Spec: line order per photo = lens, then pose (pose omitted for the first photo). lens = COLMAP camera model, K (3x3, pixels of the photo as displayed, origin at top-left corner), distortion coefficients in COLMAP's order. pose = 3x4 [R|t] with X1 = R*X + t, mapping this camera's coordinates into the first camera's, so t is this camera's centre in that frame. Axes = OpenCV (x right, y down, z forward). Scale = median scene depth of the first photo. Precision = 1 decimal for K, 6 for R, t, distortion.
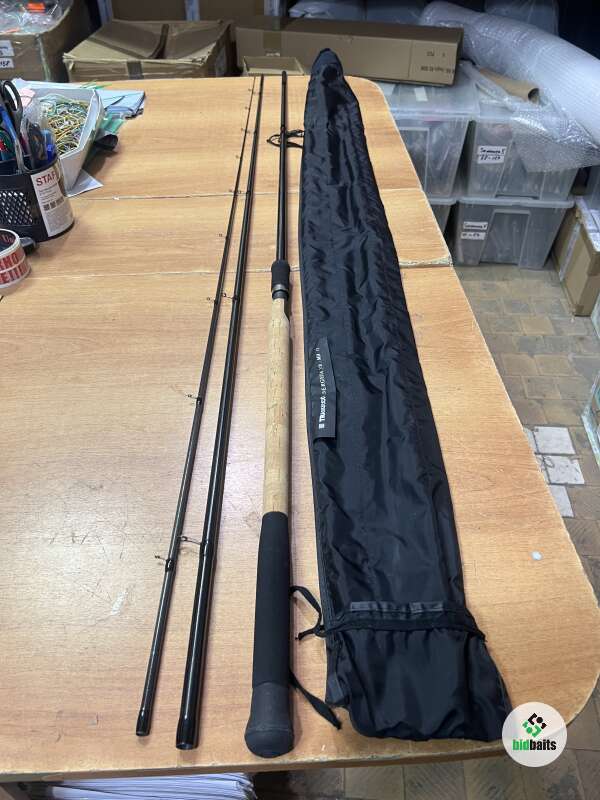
lens RADIAL K [[612.3, 0, 302.2], [0, 612.3, 407.7], [0, 0, 1]] dist [0.000294, -0.010513]
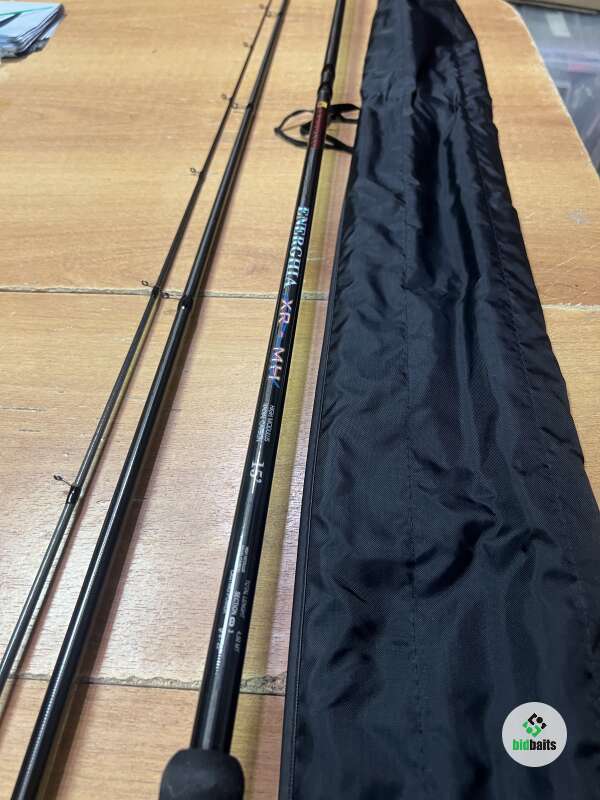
lens RADIAL K [[638.1, 0, 298.4], [0, 638.1, 419.8], [0, 0, 1]] dist [-0.004150, -0.039765]
pose [[0.994655, 0.080973, -0.064074, 0.006179], [-0.073844, 0.991542, 0.106732, -0.235670], [0.072175, -0.101429, 0.992221, 0.443694]]
